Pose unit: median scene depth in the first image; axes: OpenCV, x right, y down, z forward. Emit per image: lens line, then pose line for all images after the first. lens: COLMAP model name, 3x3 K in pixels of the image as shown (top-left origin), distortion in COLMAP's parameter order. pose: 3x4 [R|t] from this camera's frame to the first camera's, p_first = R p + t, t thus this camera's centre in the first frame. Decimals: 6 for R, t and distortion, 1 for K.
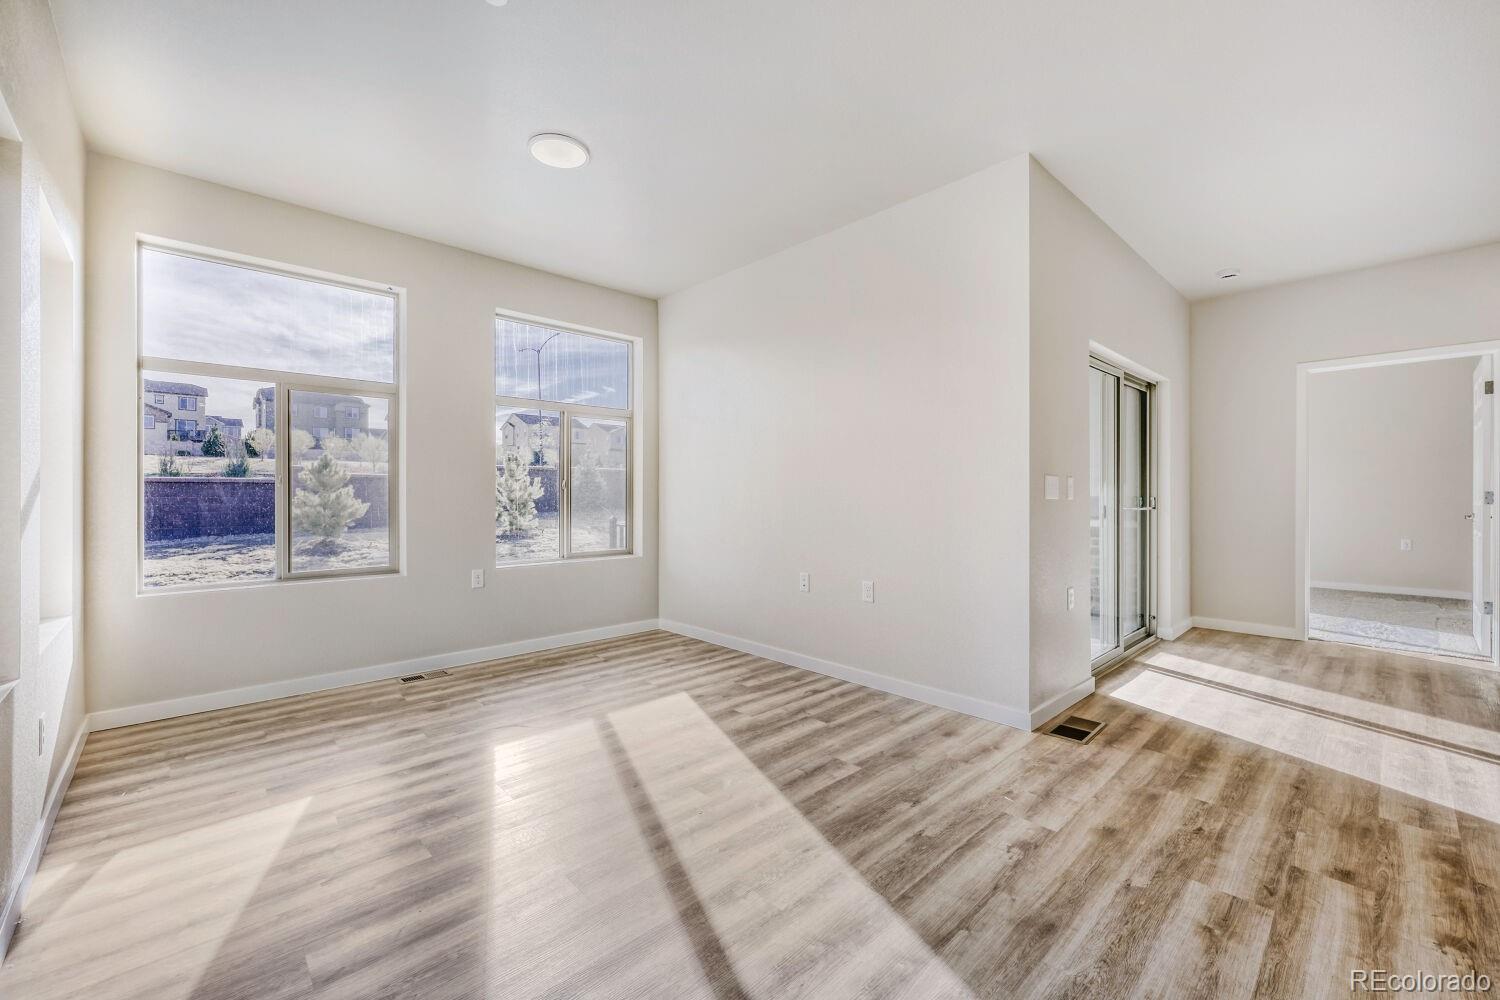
lens RADIAL K [[610.5, 0, 743.3], [0, 610.5, 480.0], [0, 0, 1]] dist [0.000883, -0.000298]
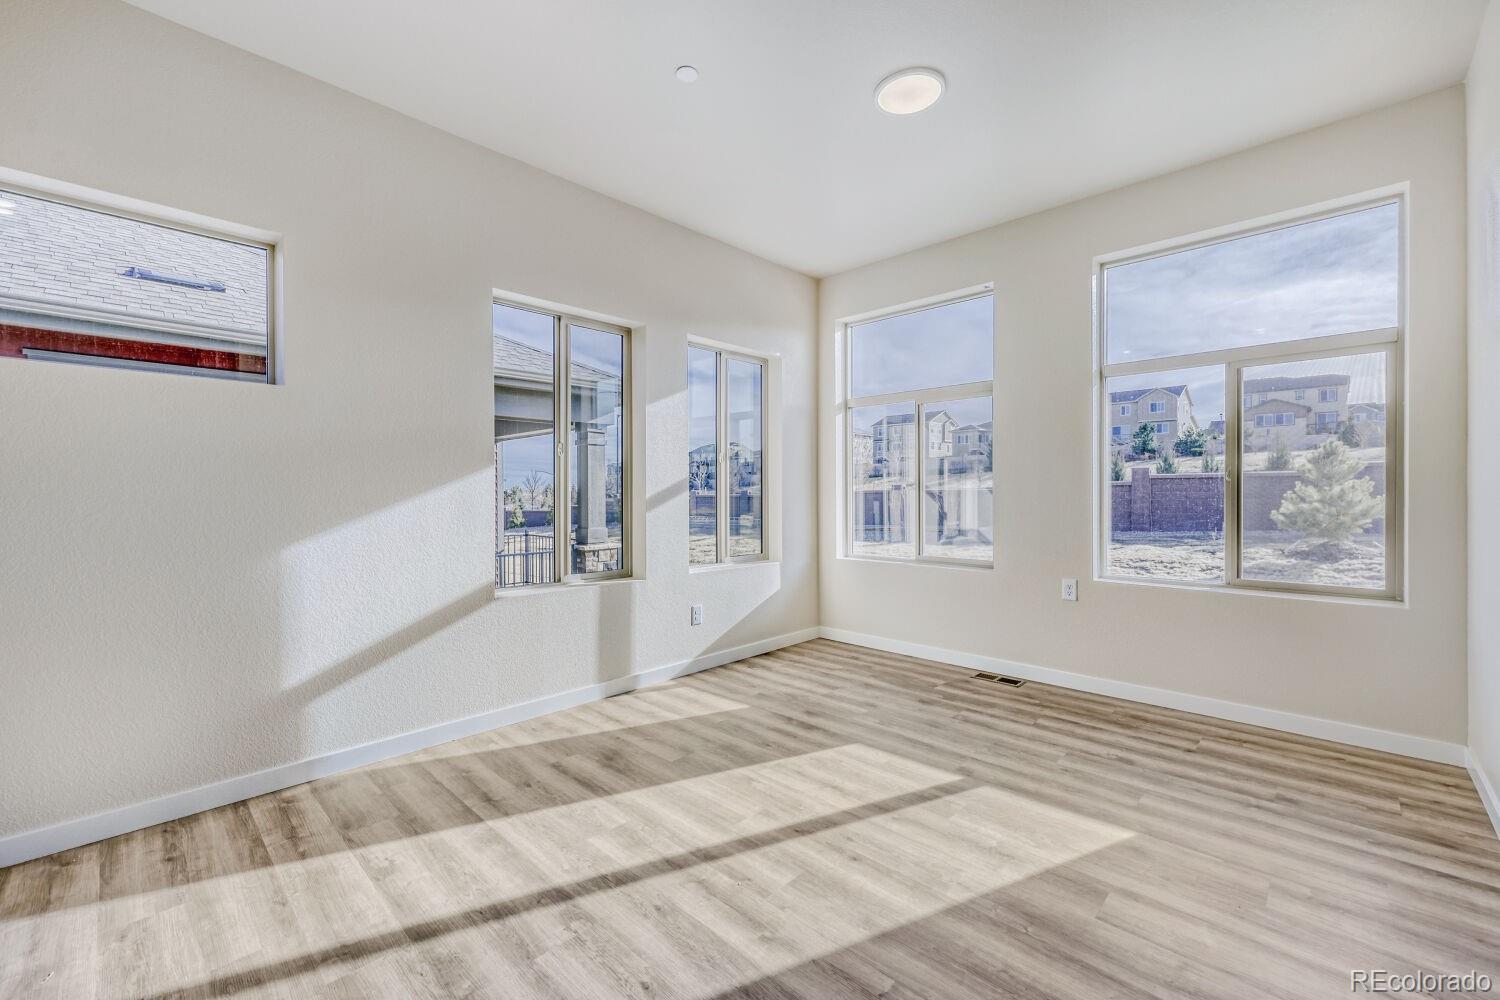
lens RADIAL K [[610.5, 0, 748.1], [0, 610.5, 498.3], [0, 0, 1]] dist [0.000883, -0.000298]
pose [[0.050296, 0.009937, -0.998685, 0.528576], [0.030275, 0.999476, 0.011469, 0.014778], [0.998275, -0.030812, 0.049969, 0.704815]]
